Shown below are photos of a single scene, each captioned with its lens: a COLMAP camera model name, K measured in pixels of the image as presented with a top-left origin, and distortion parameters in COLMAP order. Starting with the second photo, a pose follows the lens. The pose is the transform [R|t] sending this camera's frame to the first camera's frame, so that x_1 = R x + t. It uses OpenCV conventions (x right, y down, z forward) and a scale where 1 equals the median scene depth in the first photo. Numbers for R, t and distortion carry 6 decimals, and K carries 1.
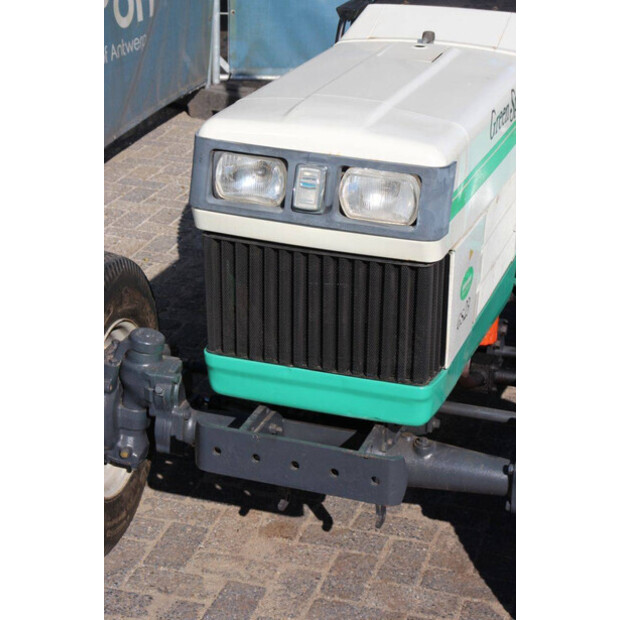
lens RADIAL K [[1454.4, 0, 309.5], [0, 1454.4, 310.9], [0, 0, 1]] dist [0.399154, 0.000000]
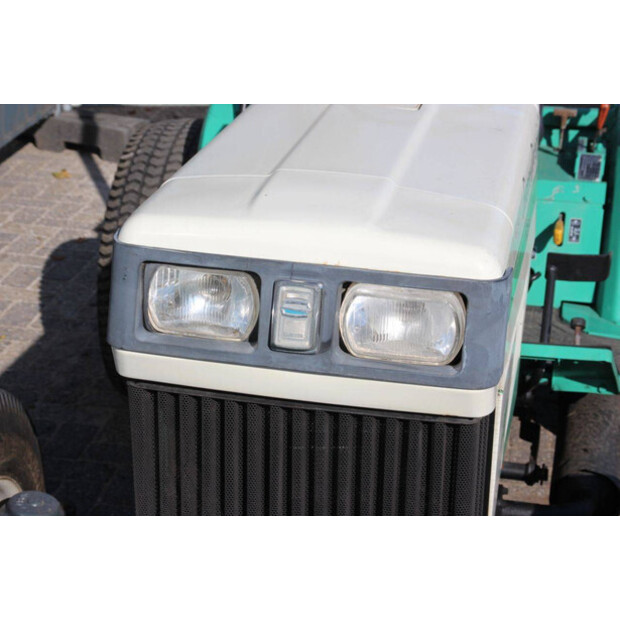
lens RADIAL K [[1454.4, 0, 310.7], [0, 1454.4, 309.4], [0, 0, 1]] dist [0.399154, 0.000000]
pose [[0.992715, -0.047366, 0.110782, -0.054176], [0.047741, 0.998859, -0.000736, -0.070359], [-0.110621, 0.006019, 0.993844, 0.278027]]
